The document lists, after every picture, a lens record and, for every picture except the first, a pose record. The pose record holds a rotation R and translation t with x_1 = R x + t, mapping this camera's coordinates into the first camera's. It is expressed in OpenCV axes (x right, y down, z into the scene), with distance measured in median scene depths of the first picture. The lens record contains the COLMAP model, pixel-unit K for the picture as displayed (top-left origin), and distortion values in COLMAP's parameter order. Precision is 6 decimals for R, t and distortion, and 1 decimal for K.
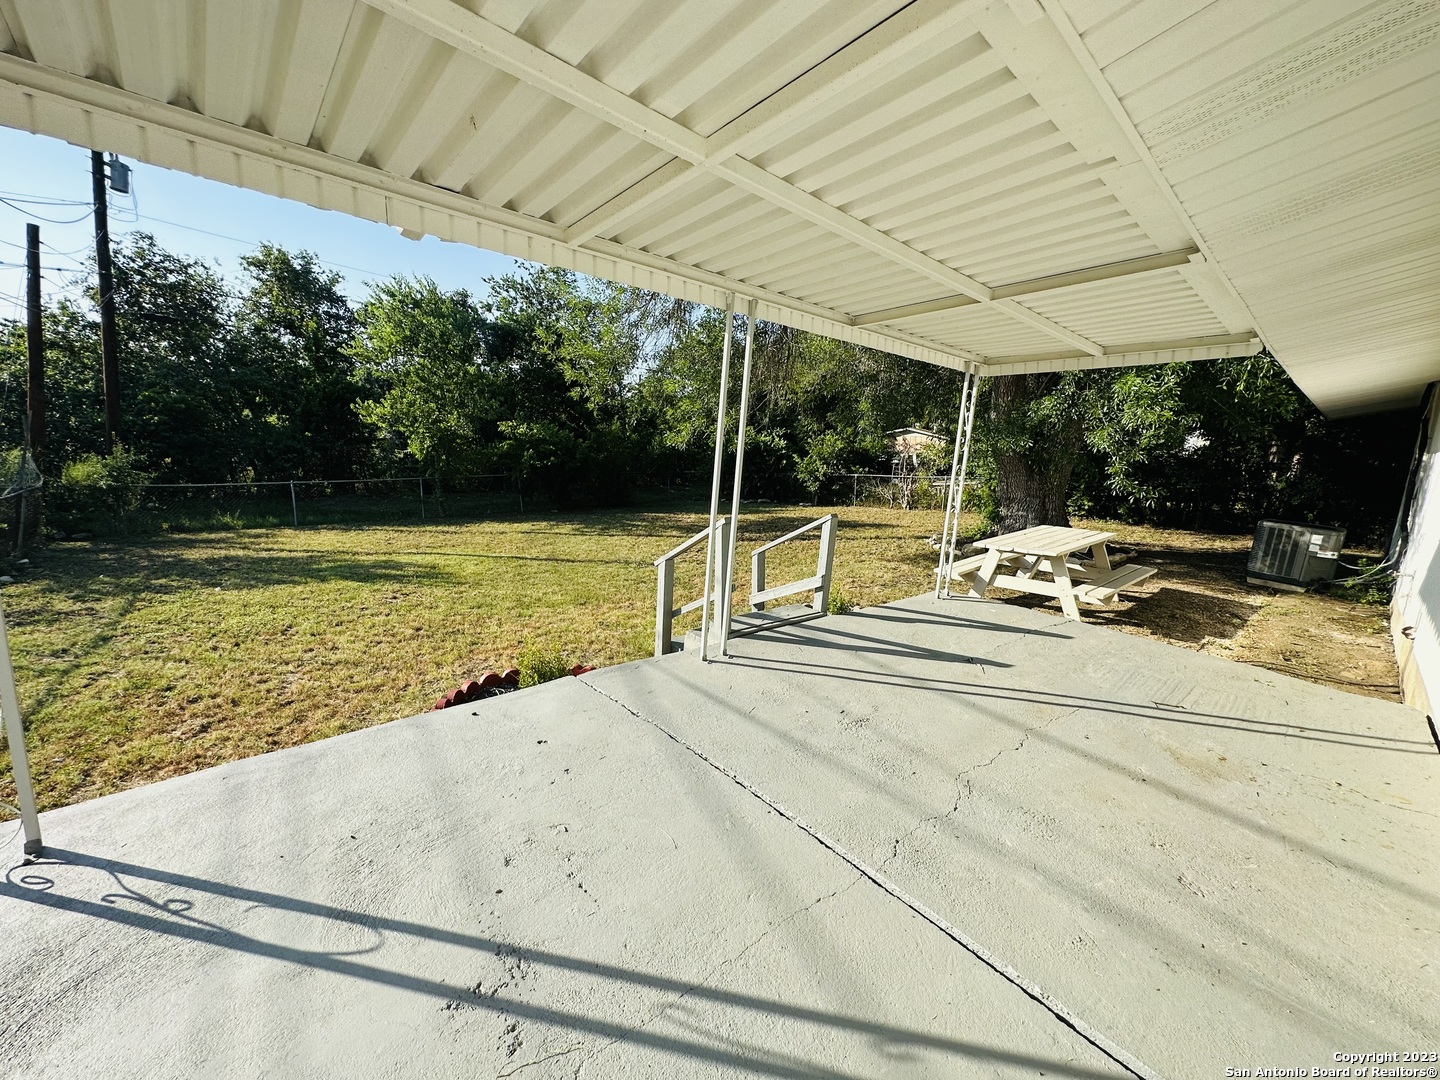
lens RADIAL K [[573.1, 0, 722.2], [0, 573.1, 537.9], [0, 0, 1]] dist [-0.007239, 0.000739]
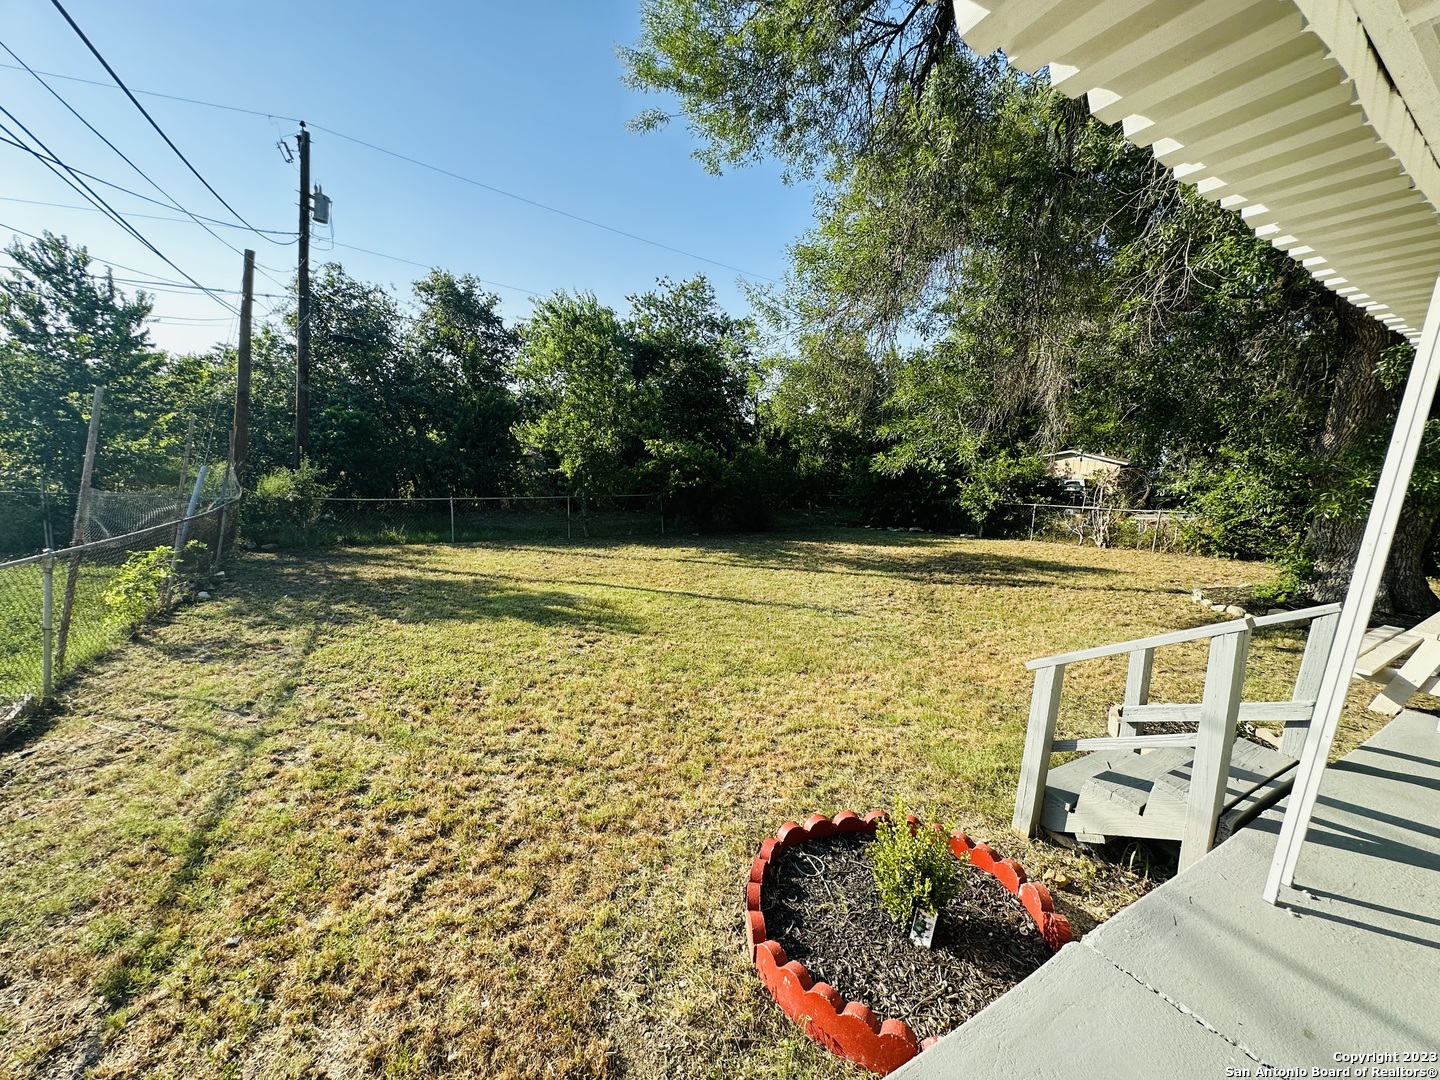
lens RADIAL K [[573.1, 0, 719.6], [0, 573.1, 537.2], [0, 0, 1]] dist [-0.007239, 0.000739]
pose [[0.984189, 0.037880, -0.173024, -0.112683], [-0.043370, 0.998665, -0.028058, -0.021612], [0.171730, 0.035119, 0.984518, 0.093622]]
